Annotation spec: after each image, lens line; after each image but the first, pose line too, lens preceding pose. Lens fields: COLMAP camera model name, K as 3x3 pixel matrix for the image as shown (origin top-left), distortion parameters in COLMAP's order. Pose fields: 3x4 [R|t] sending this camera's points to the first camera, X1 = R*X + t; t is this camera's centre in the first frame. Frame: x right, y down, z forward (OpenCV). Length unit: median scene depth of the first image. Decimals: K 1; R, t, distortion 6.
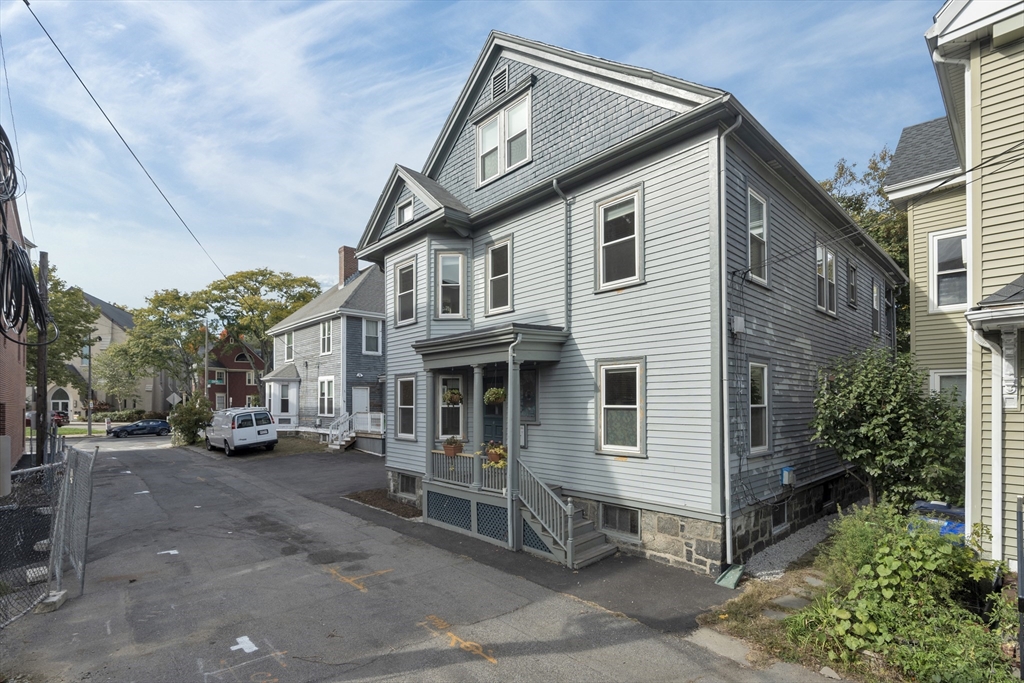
lens RADIAL K [[479.9, 0, 511.7], [0, 479.9, 409.6], [0, 0, 1]] dist [-0.000308, -0.000293]
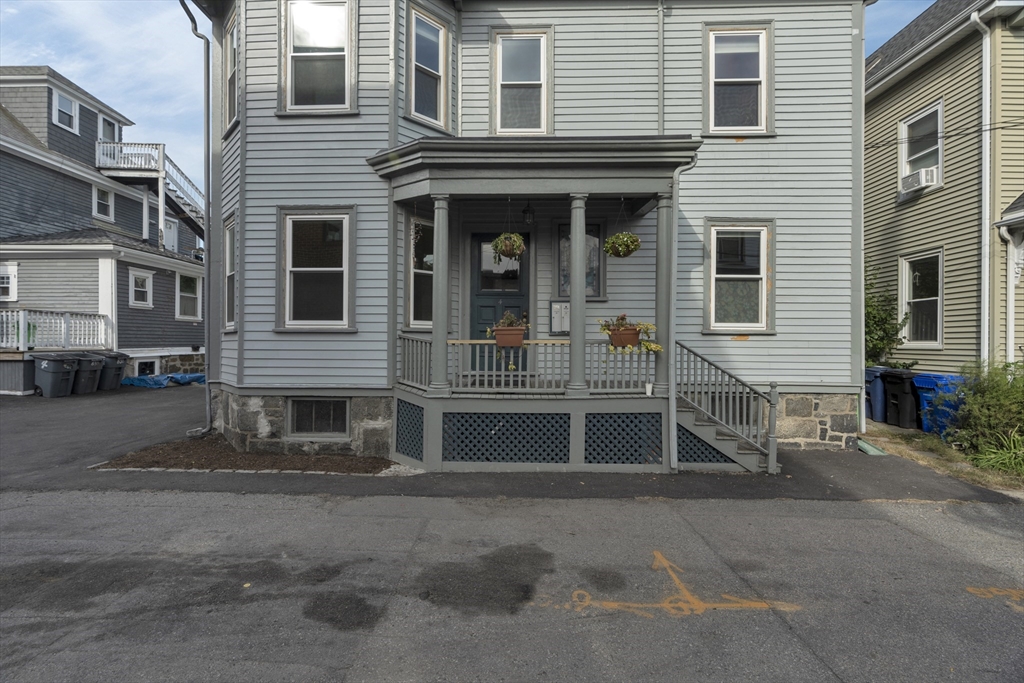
lens RADIAL K [[462.2, 0, 512.0], [0, 462.2, 341.5], [0, 0, 1]] dist [-0.001211, 0.000304]
pose [[0.697966, 0.002251, 0.716127, -0.626044], [0.001452, 0.999989, -0.004559, 0.109828], [-0.716130, 0.004222, 0.697955, 0.707070]]
